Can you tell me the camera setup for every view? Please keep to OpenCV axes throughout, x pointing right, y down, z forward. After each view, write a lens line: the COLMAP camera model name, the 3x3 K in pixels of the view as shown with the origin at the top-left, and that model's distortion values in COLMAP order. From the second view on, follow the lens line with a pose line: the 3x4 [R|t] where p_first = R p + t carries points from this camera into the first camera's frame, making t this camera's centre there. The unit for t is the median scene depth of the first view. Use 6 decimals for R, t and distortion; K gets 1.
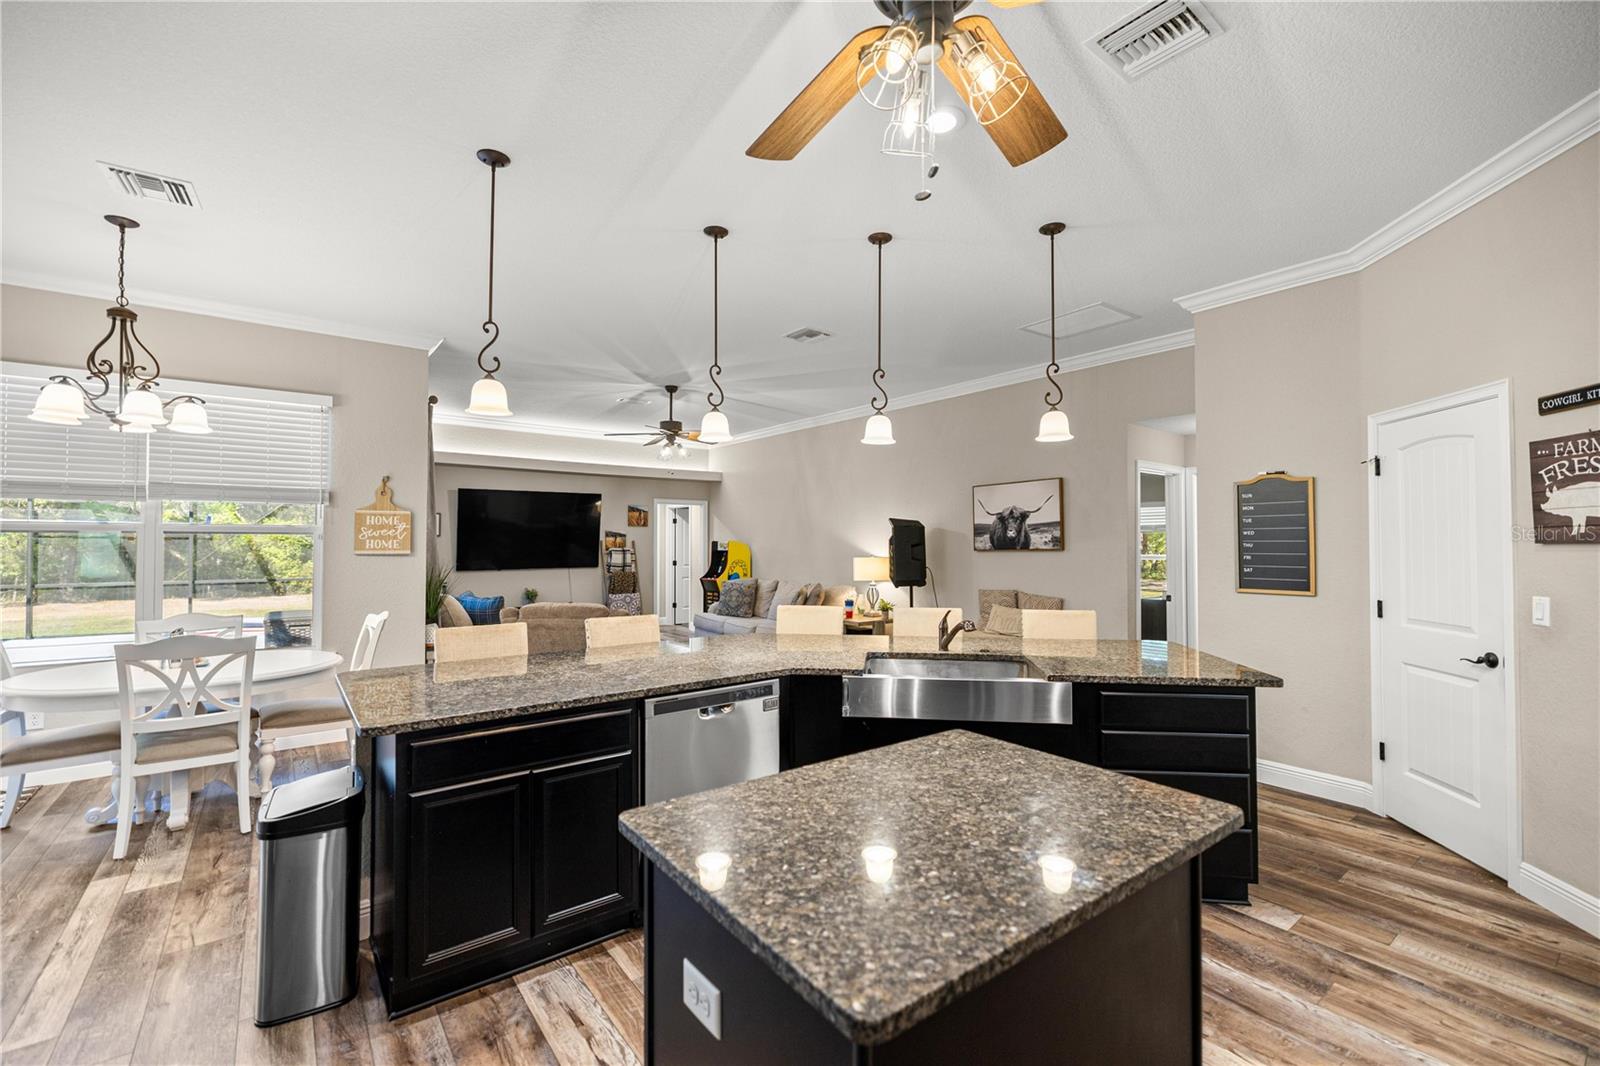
lens RADIAL K [[672.2, 0, 793.1], [0, 672.2, 534.1], [0, 0, 1]] dist [-0.000499, -0.000031]
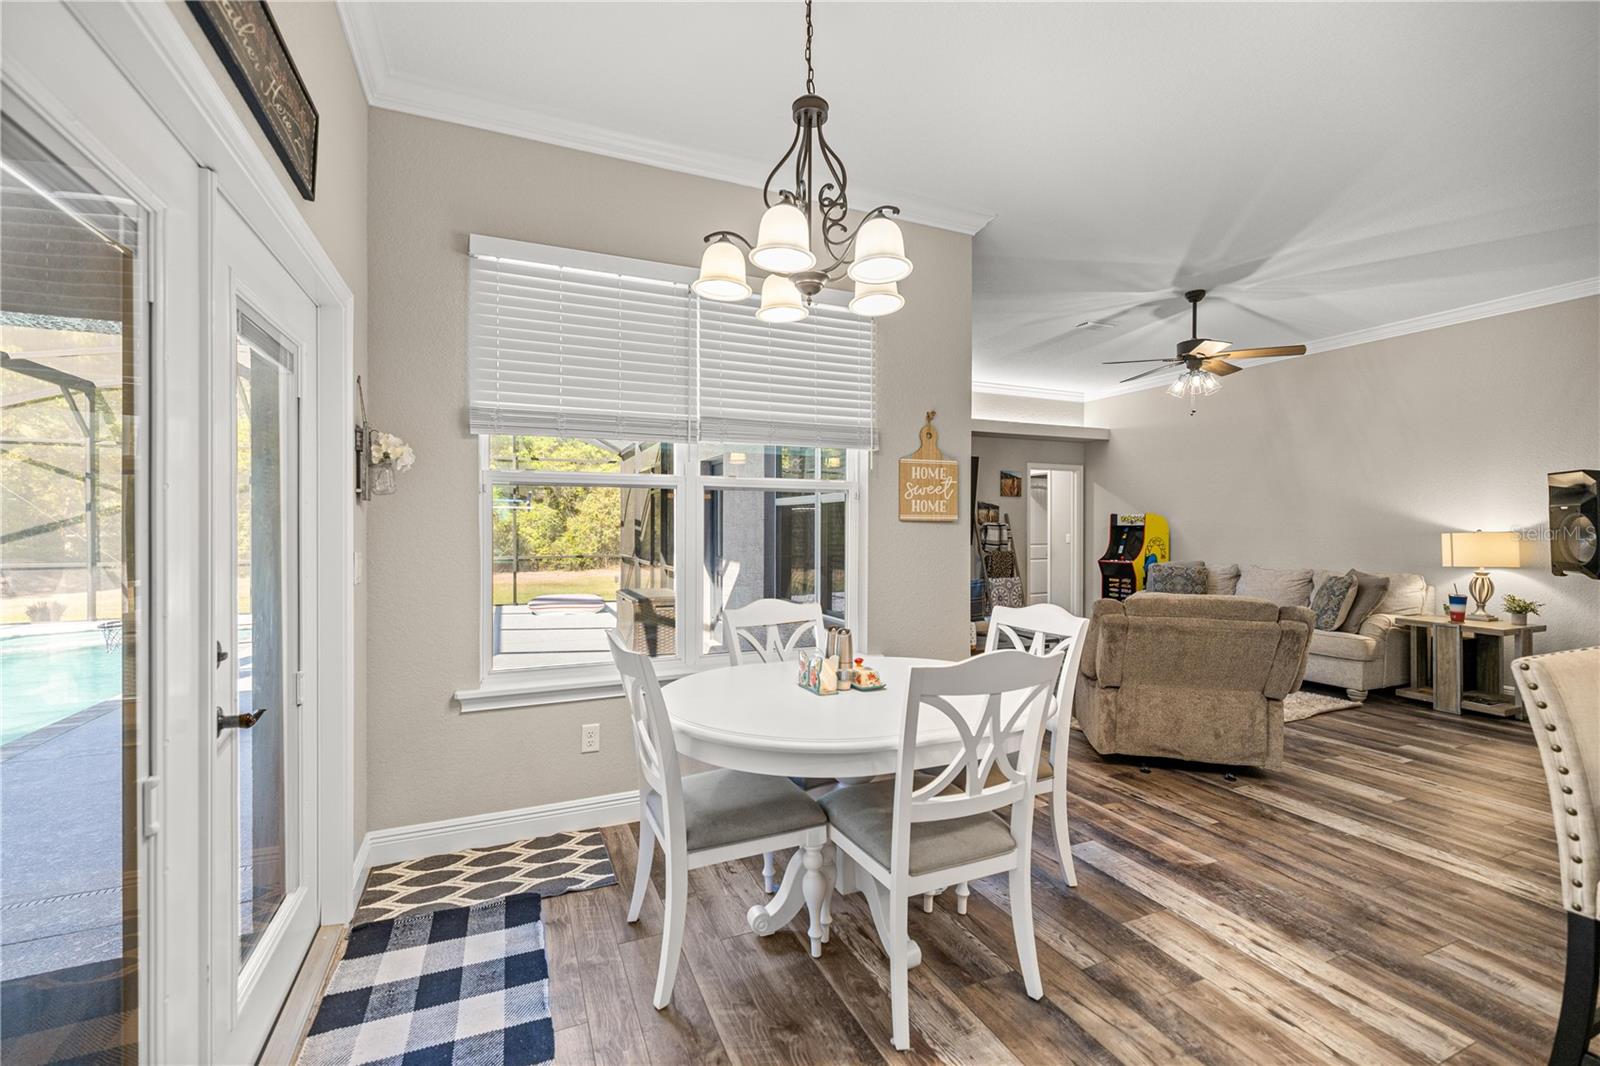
lens RADIAL K [[672.2, 0, 797.4], [0, 672.2, 531.9], [0, 0, 1]] dist [-0.000499, -0.000031]
pose [[0.970929, 0.002610, -0.239352, -0.450858], [0.002729, 0.999755, 0.021970, 0.020610], [0.239351, -0.021985, 0.970684, 0.211794]]
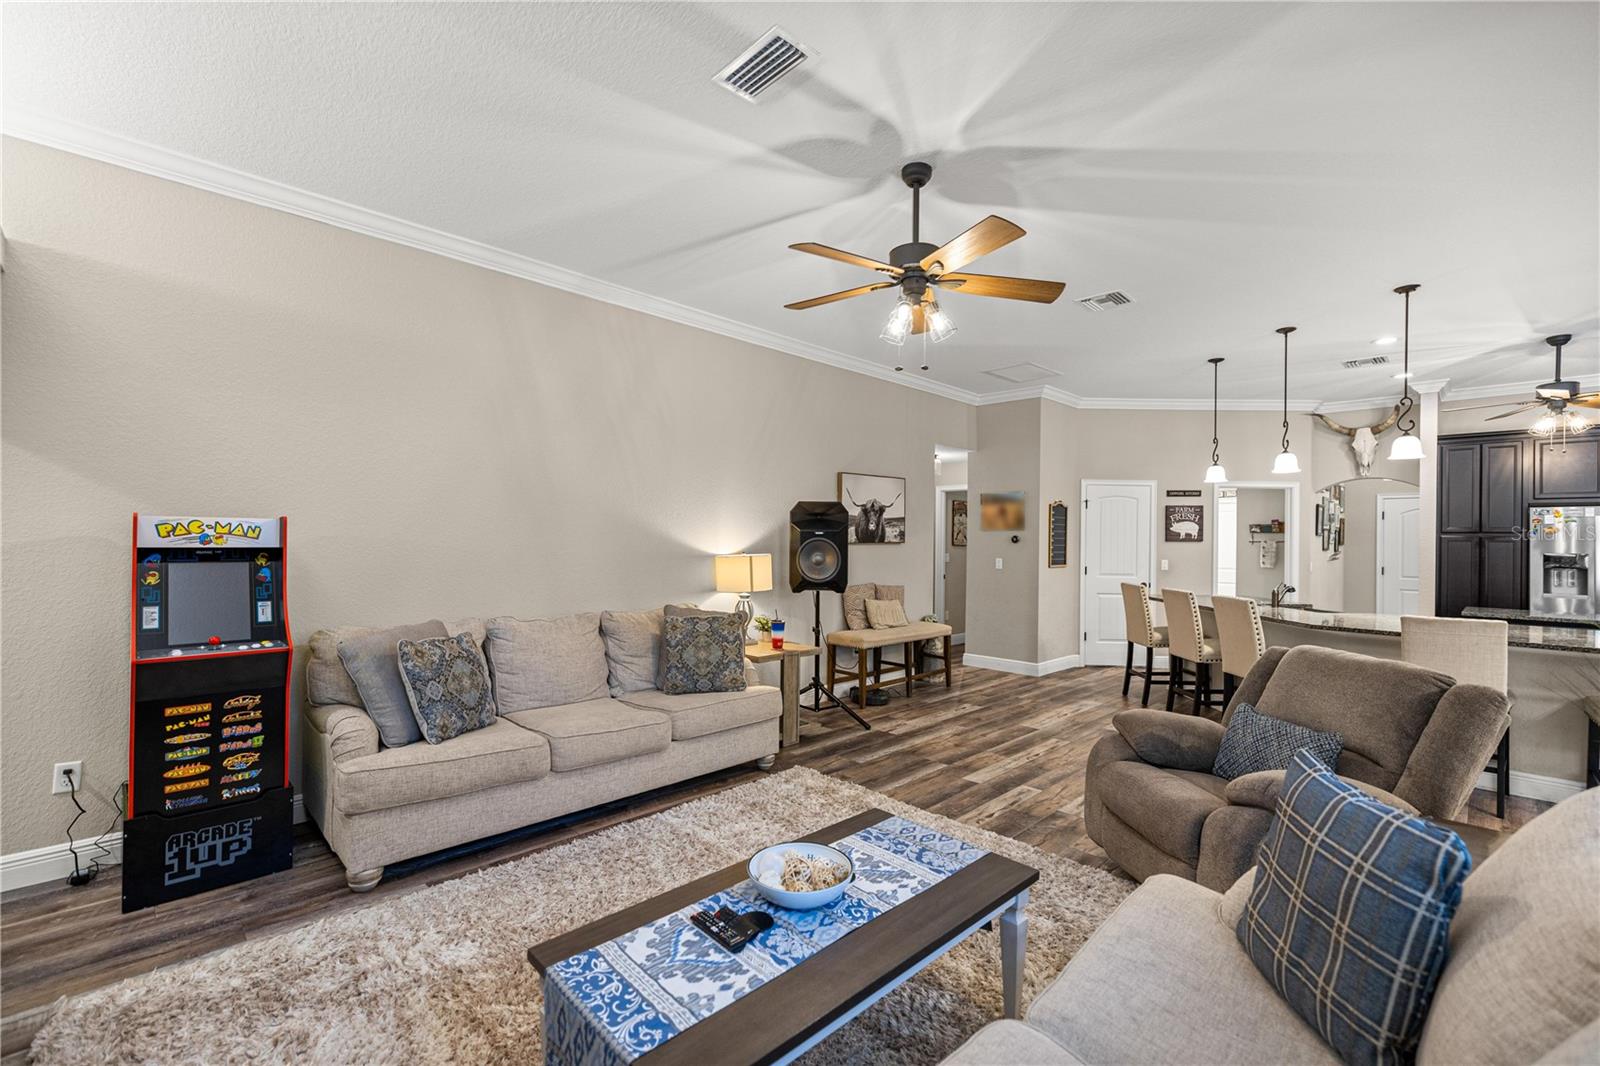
lens RADIAL K [[672.2, 0, 806.5], [0, 672.2, 537.2], [0, 0, 1]] dist [-0.000499, -0.000031]
pose [[-0.121494, -0.001036, 0.992592, -0.643711], [-0.028859, 0.999580, -0.002489, 0.019943], [-0.992173, -0.028948, -0.121473, 1.197313]]
